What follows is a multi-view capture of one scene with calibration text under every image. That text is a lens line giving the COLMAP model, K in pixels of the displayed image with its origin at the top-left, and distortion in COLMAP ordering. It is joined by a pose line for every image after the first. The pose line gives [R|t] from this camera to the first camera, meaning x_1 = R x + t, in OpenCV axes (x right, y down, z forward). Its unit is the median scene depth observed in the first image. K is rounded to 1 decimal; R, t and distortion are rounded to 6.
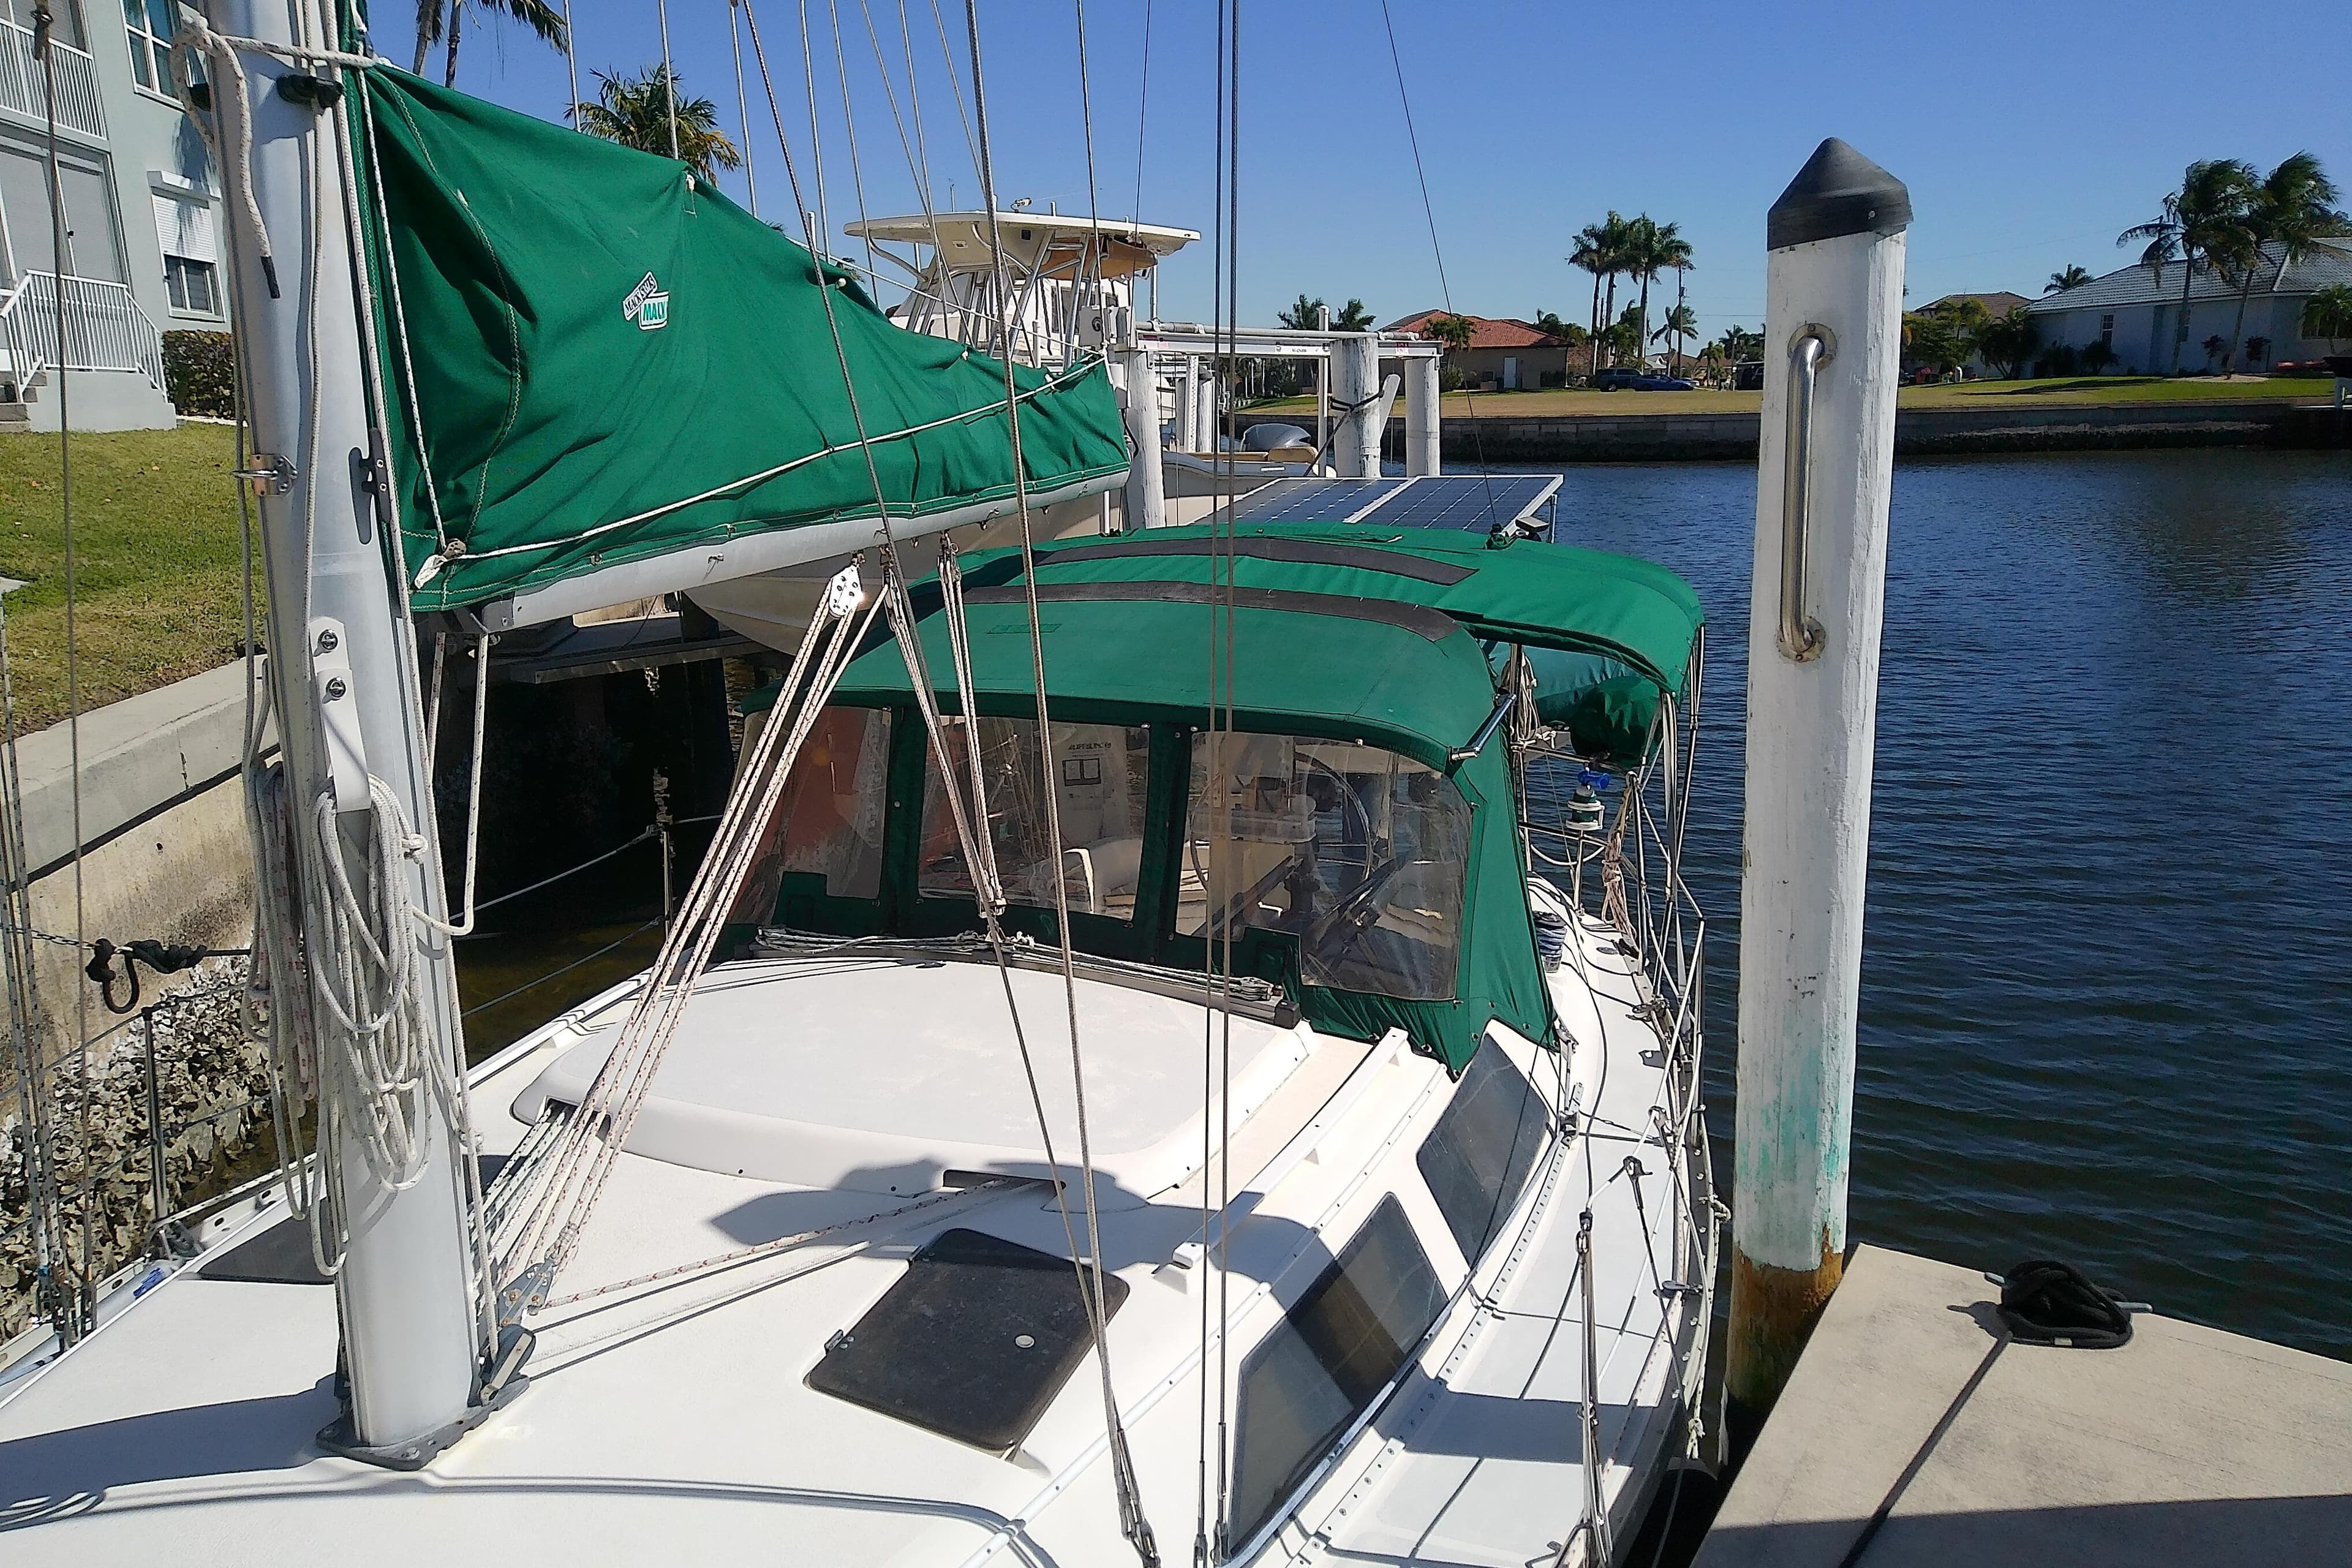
lens RADIAL K [[1709.9, 0, 1178.1], [0, 1709.9, 791.8], [0, 0, 1]] dist [0.080326, -0.105604]
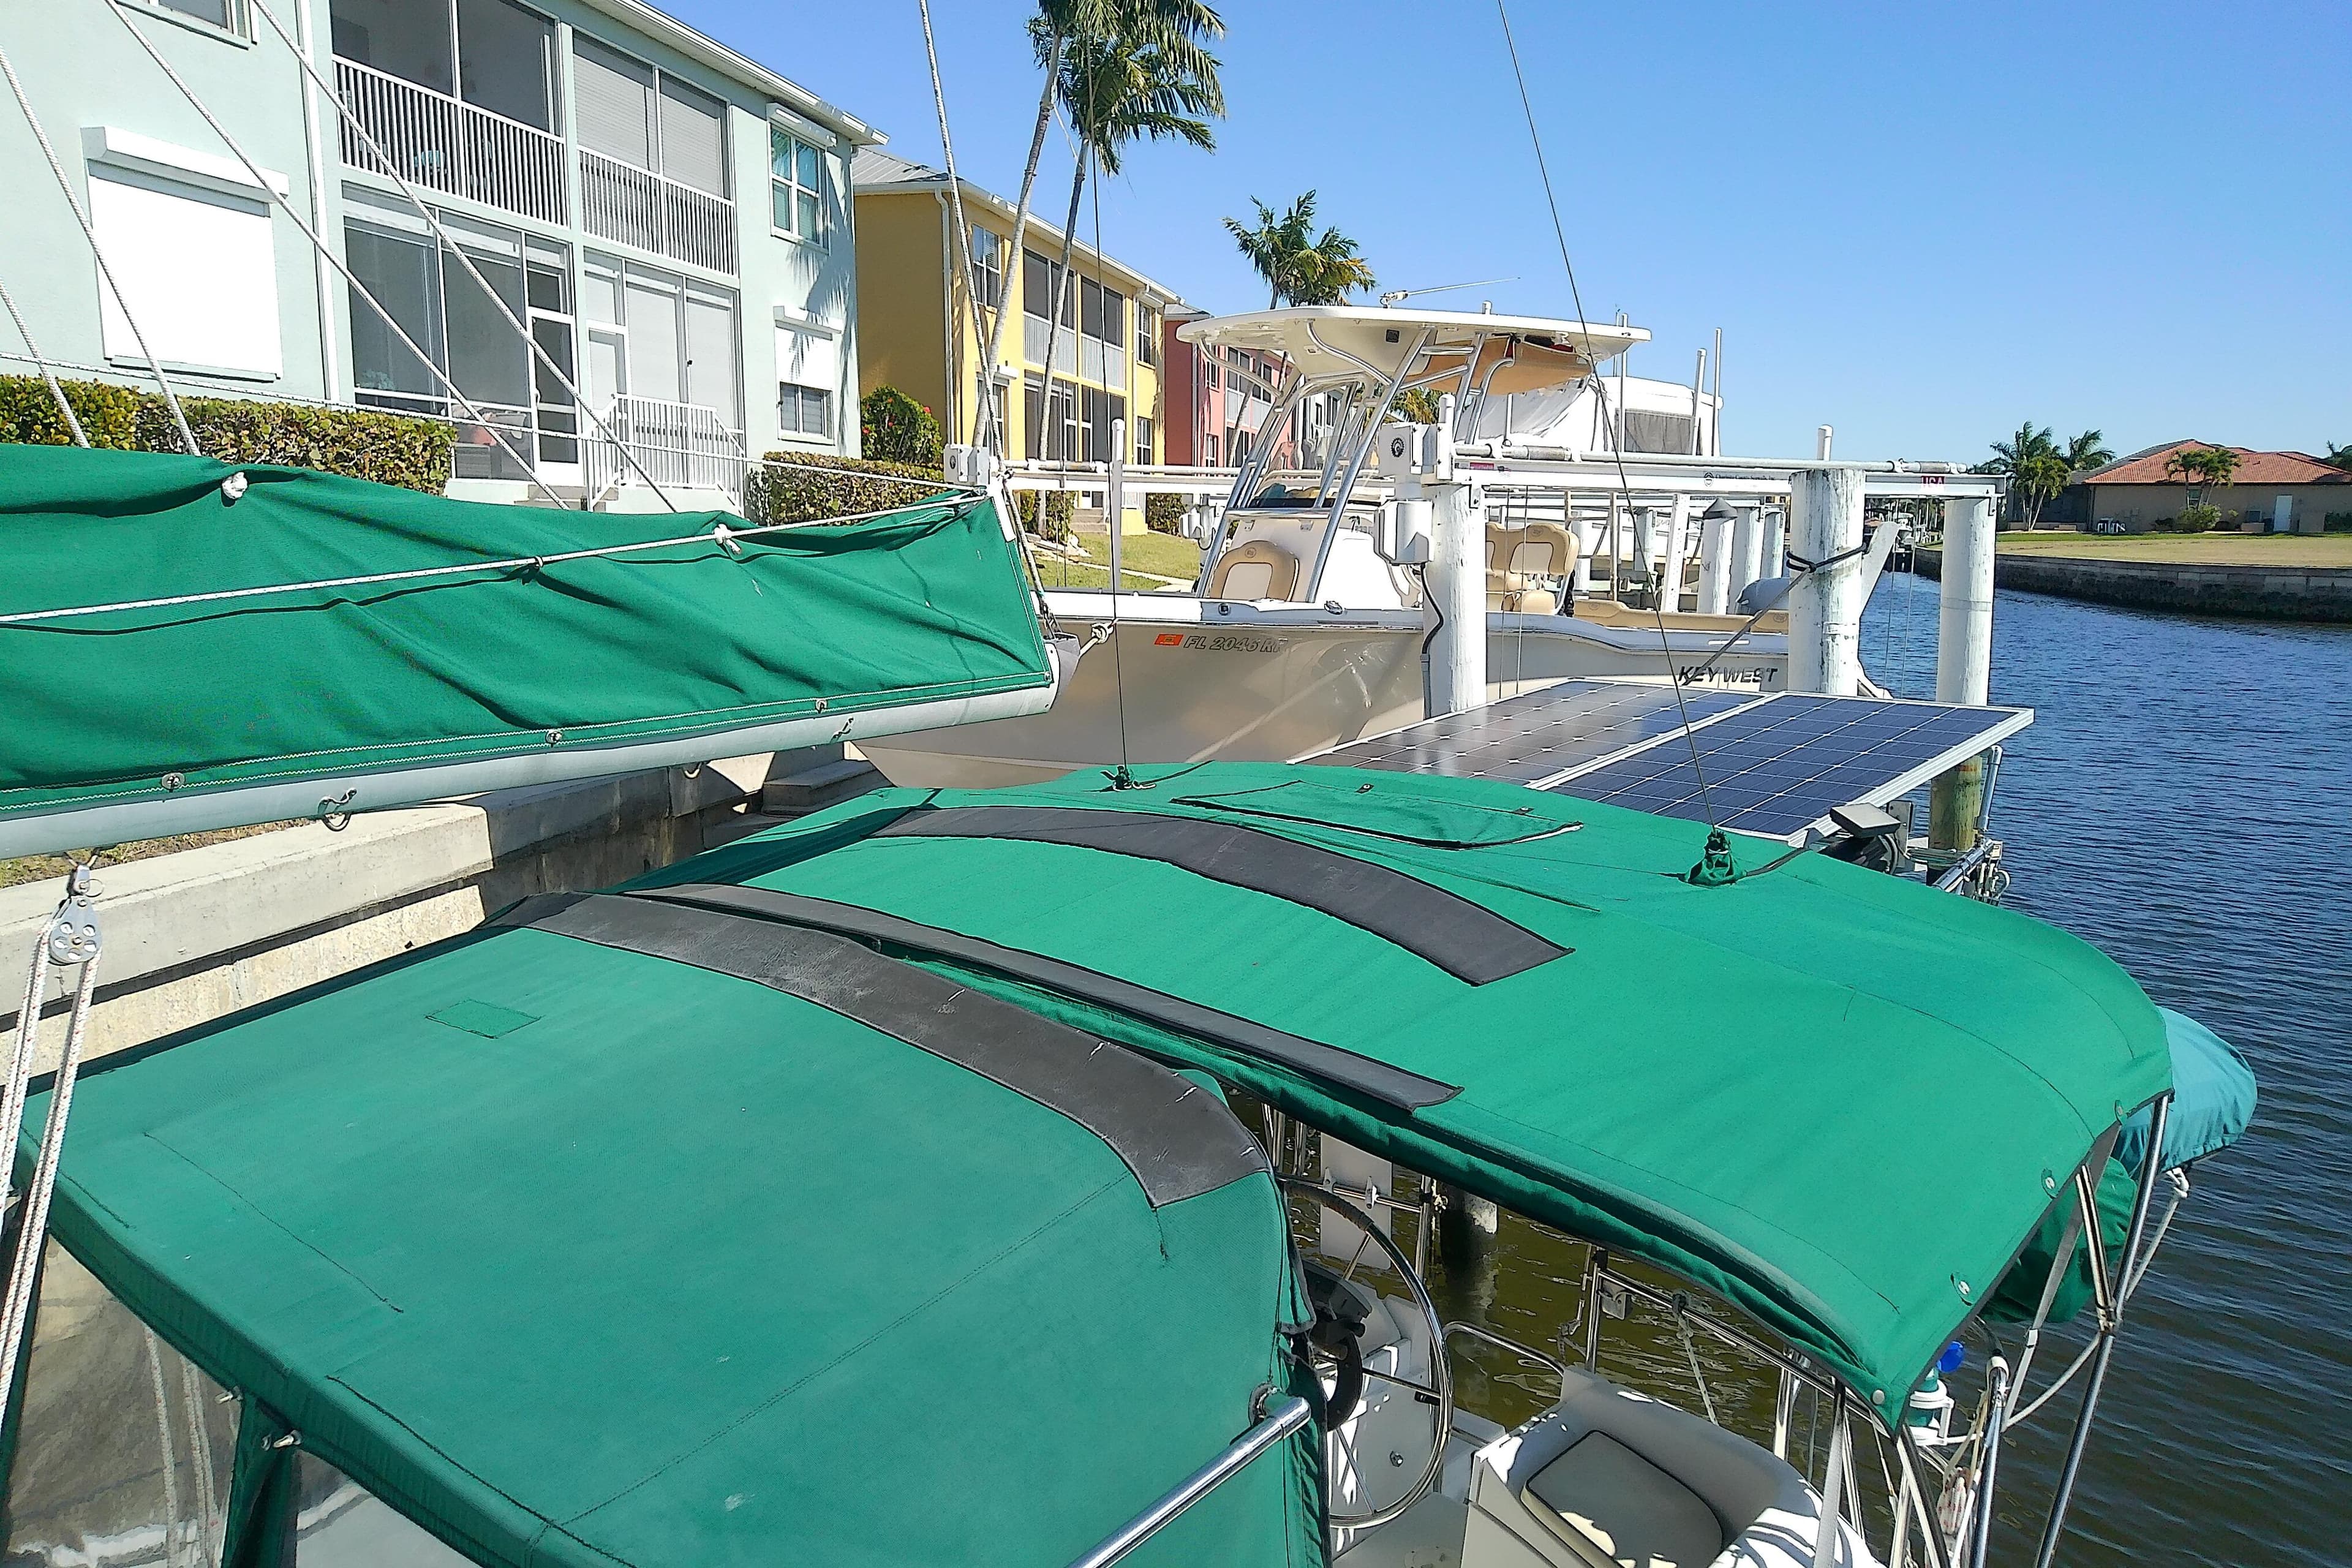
lens RADIAL K [[1719.9, 0, 1176.0], [0, 1719.9, 784.0], [0, 0, 1]] dist [0.095664, -0.151219]
pose [[0.928158, 0.080644, -0.363346, 0.217456], [-0.107813, 0.992644, -0.055090, -0.121162], [0.356230, 0.090306, 0.930024, 0.452956]]
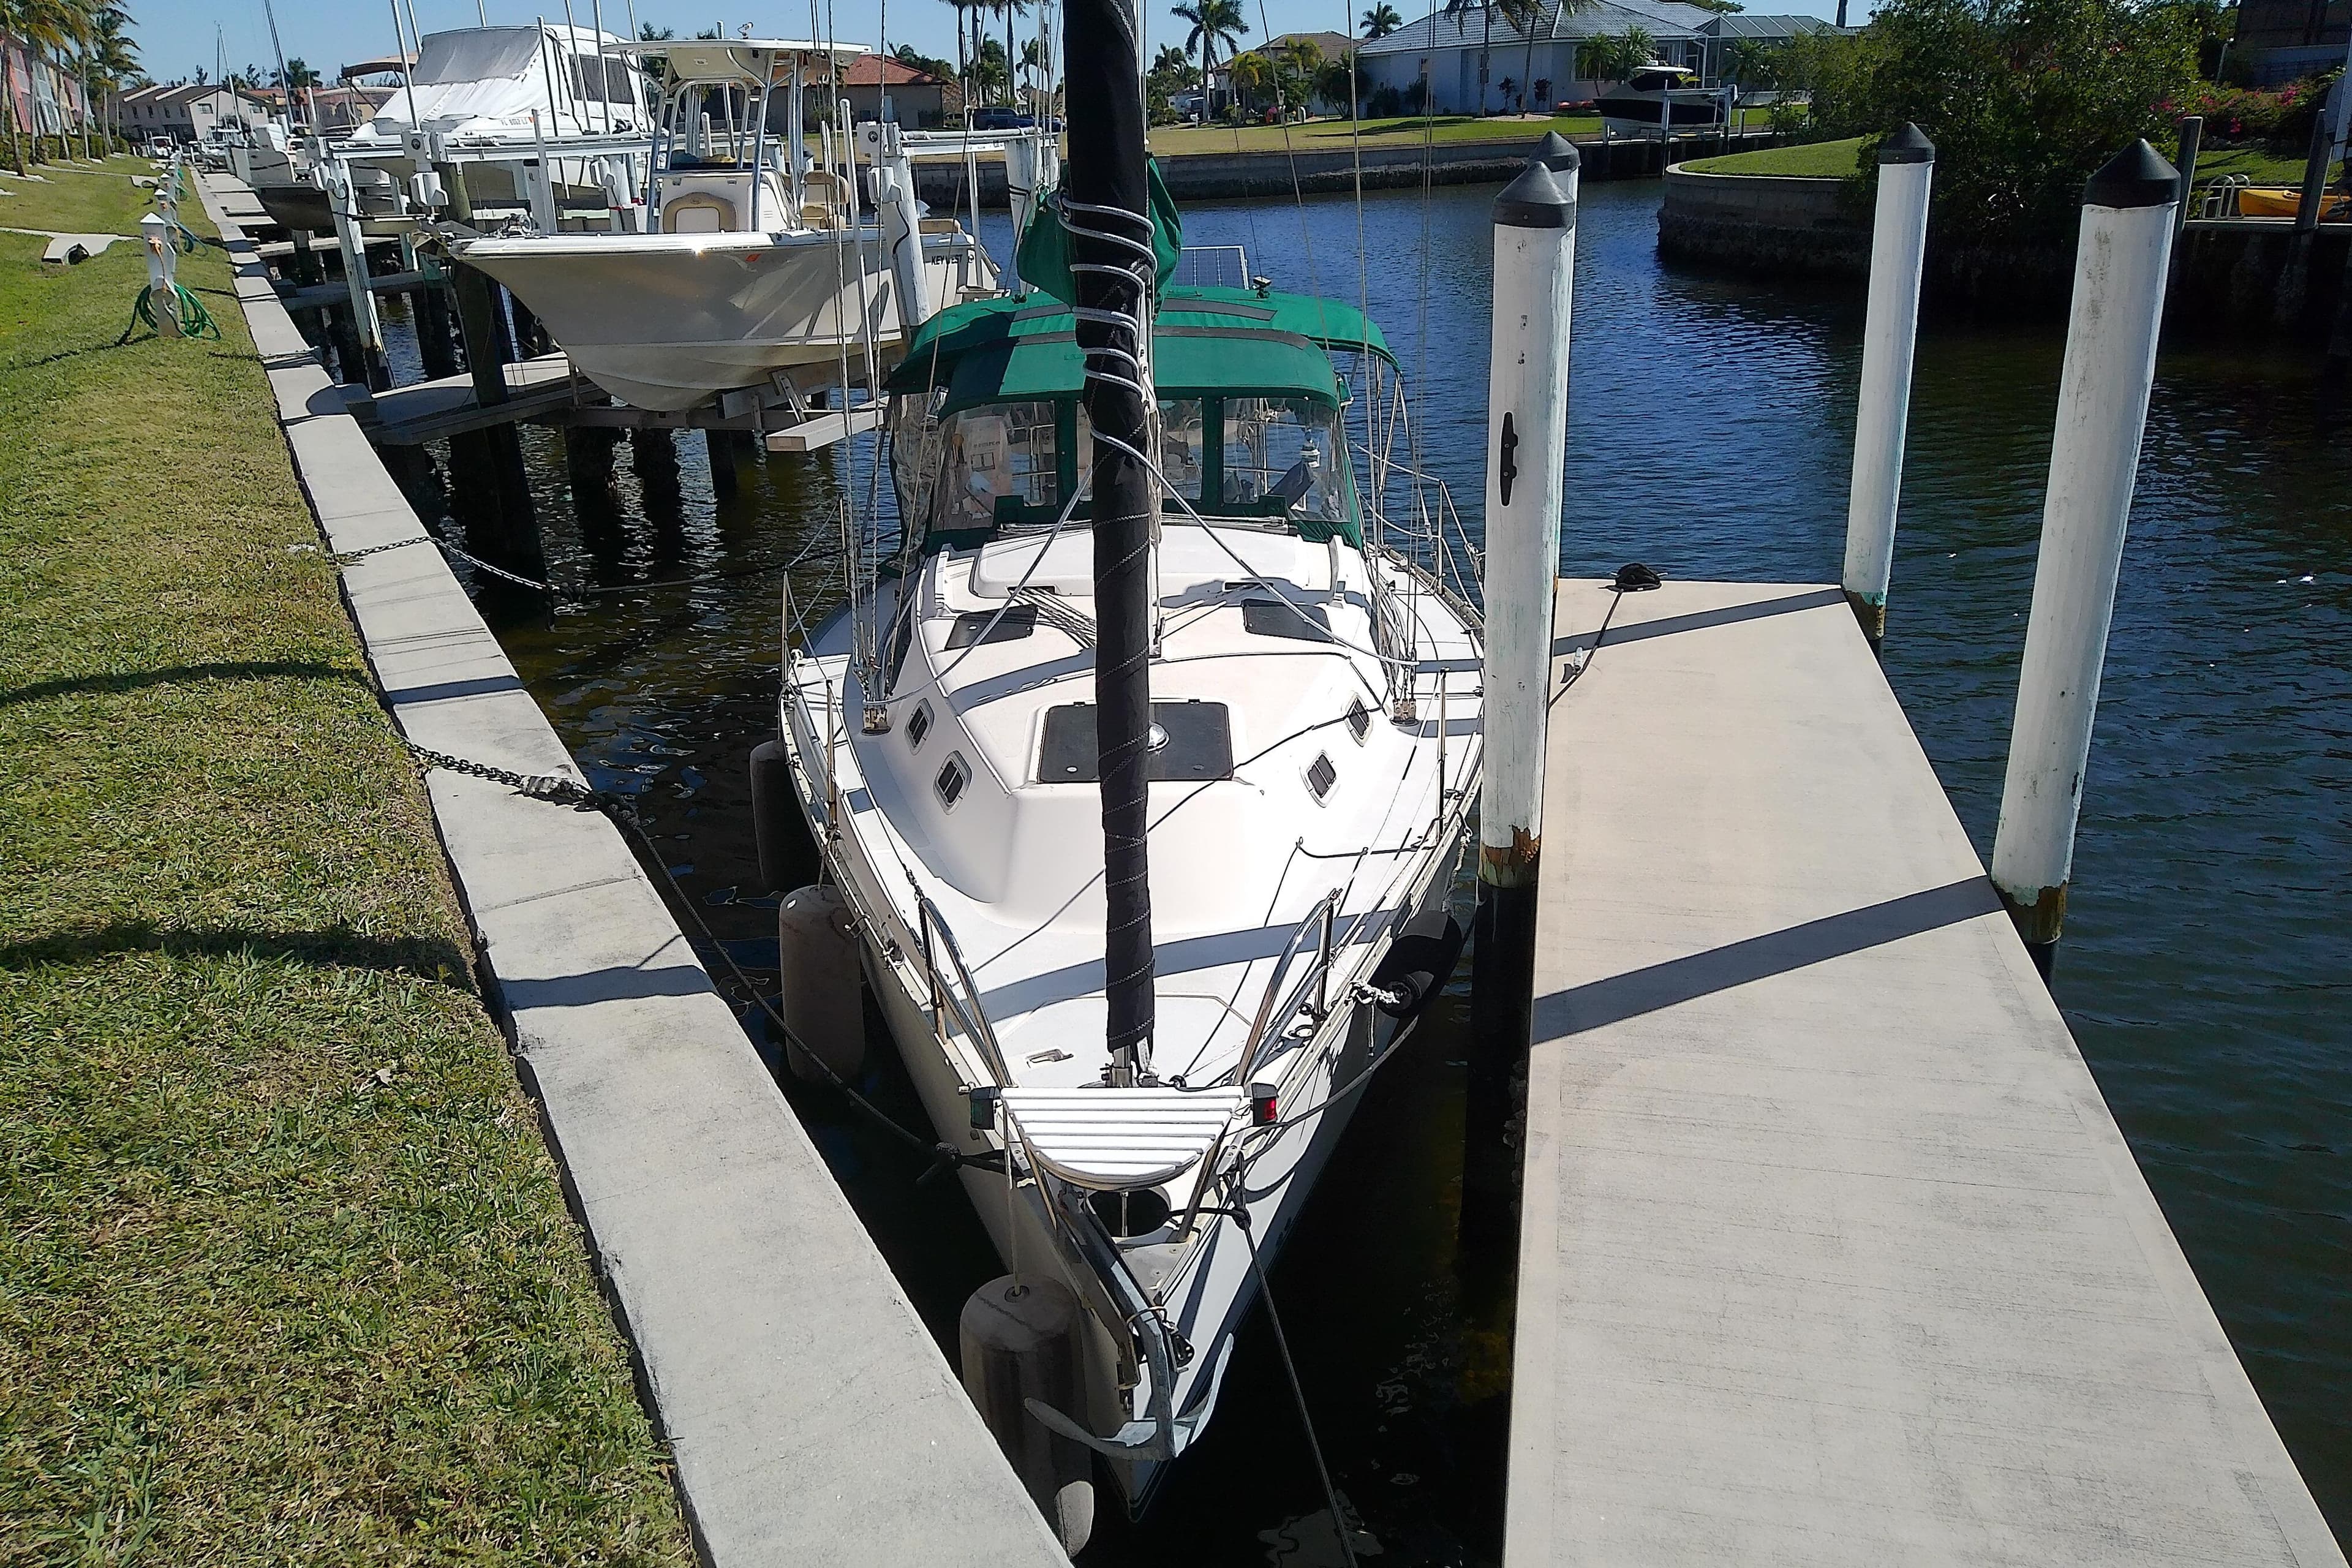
lens RADIAL K [[1700.1, 0, 1171.8], [0, 1700.1, 831.2], [0, 0, 1]] dist [0.016166, 0.002098]
pose [[0.938315, -0.143884, 0.314423, -0.491649], [0.090915, 0.979978, 0.177139, 0.067003], [-0.333615, -0.137626, 0.932609, -0.595790]]
